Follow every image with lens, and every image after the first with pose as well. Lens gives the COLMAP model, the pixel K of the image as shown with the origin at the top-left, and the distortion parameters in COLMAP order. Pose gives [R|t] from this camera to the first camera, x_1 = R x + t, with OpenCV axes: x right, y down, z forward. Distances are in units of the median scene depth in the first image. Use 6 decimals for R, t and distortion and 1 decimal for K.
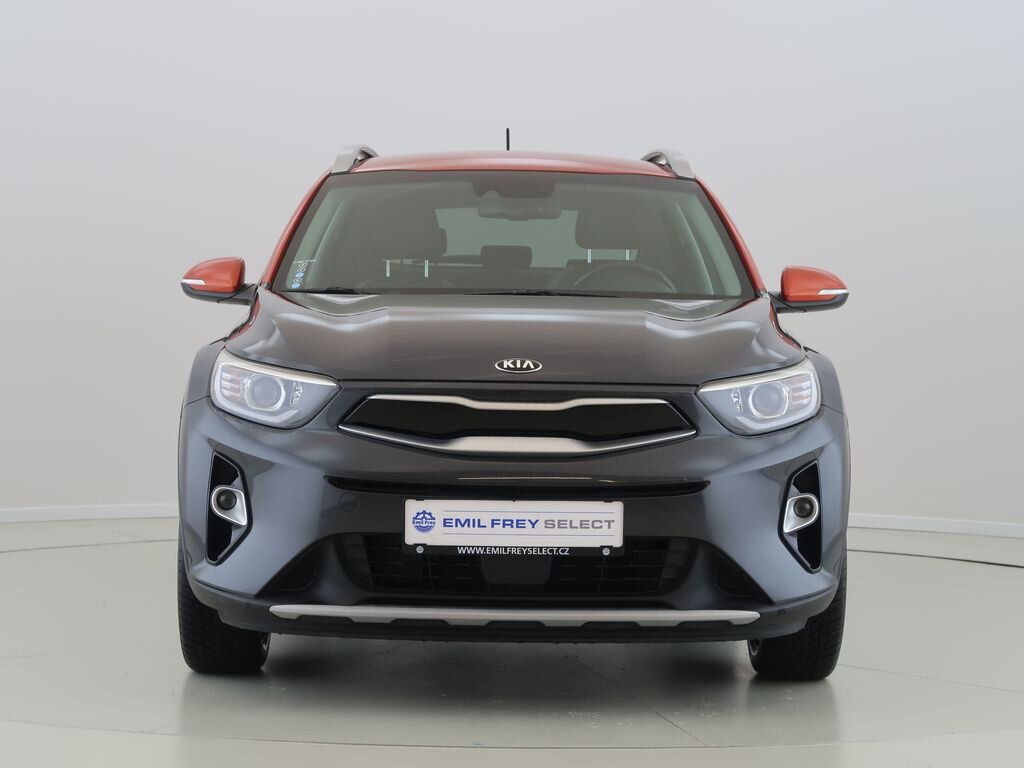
lens RADIAL K [[793.1, 0, 506.0], [0, 793.1, 348.9], [0, 0, 1]] dist [-0.024468, 0.003761]
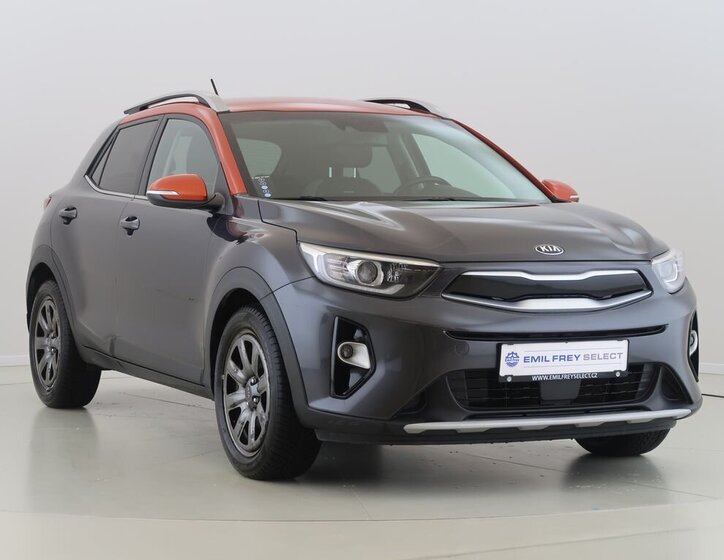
lens RADIAL K [[573.5, 0, 324.4], [0, 573.5, 258.5], [0, 0, 1]] dist [-0.035944, -0.014556]
pose [[0.992074, -0.019274, 0.124169, -0.520393], [0.015706, 0.999437, 0.029647, 0.000839], [-0.124670, -0.027462, 0.991818, 0.027411]]
